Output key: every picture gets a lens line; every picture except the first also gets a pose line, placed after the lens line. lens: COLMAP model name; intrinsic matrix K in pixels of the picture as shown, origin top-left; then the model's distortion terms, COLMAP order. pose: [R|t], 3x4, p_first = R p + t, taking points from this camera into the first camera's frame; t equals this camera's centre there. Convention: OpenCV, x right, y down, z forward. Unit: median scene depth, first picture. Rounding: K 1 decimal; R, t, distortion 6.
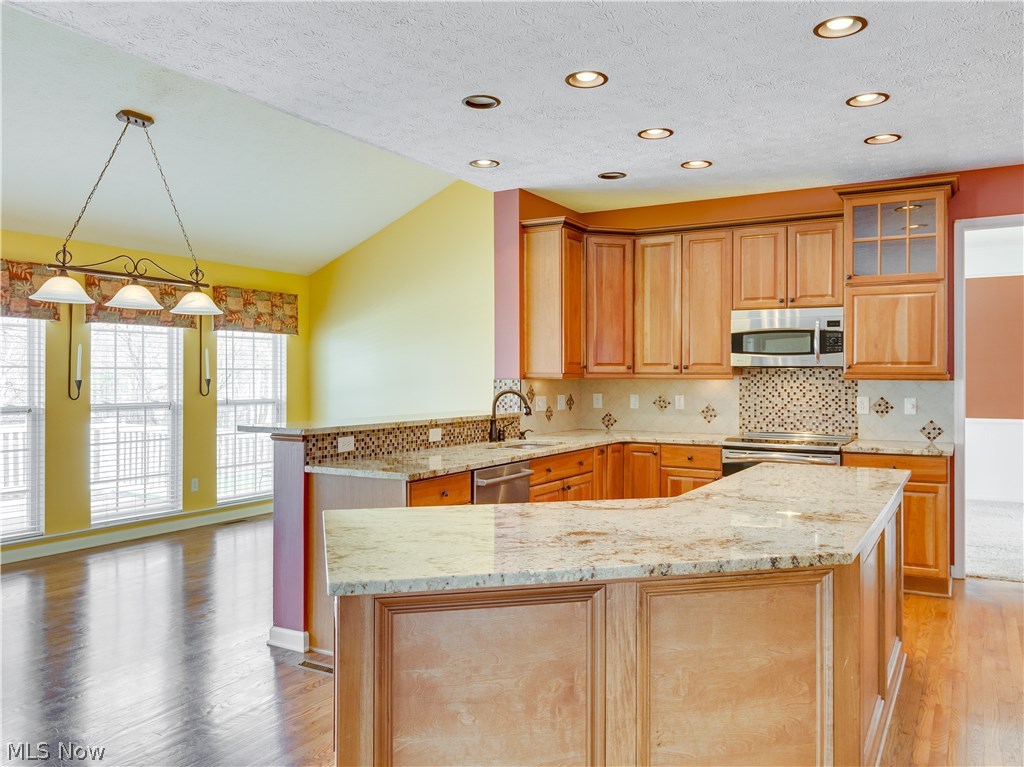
lens RADIAL K [[782.9, 0, 512.0], [0, 782.9, 383.5], [0, 0, 1]] dist [-0.011207, -0.001912]
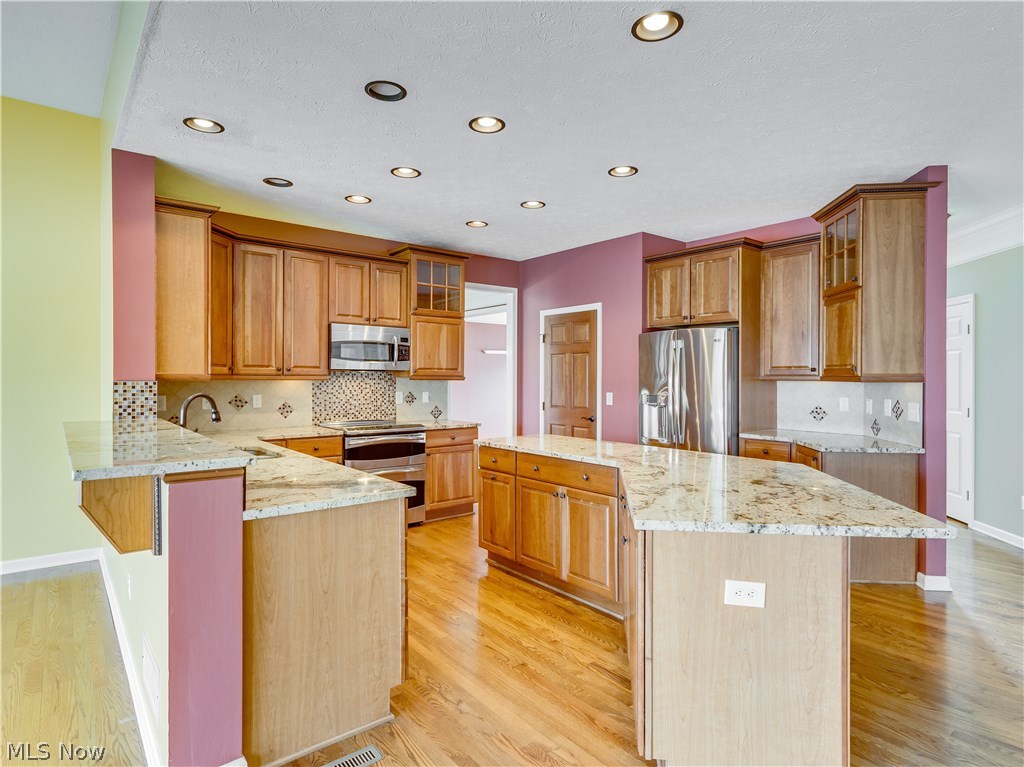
lens RADIAL K [[570.1, 0, 532.7], [0, 570.1, 382.0], [0, 0, 1]] dist [0.000443, 0.000347]
pose [[0.339728, -0.007773, 0.940491, -0.444156], [0.005129, 0.999966, 0.006412, -0.006292], [-0.940510, 0.002645, 0.339757, 0.412124]]
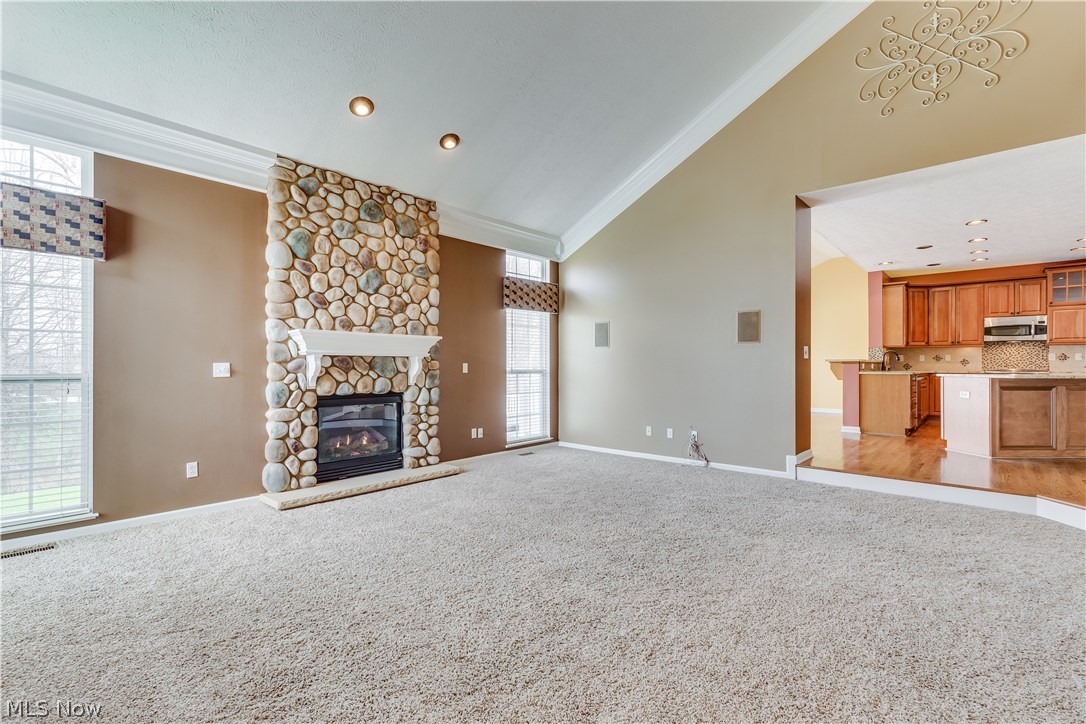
lens RADIAL K [[496.2, 0, 543.0], [0, 496.2, 362.0], [0, 0, 1]] dist [0.003034, 0.000163]
pose [[0.978221, -0.001353, -0.207562, -0.730685], [-0.001590, 0.999901, -0.014009, 0.065868], [0.207561, 0.014034, 0.978121, -0.774470]]
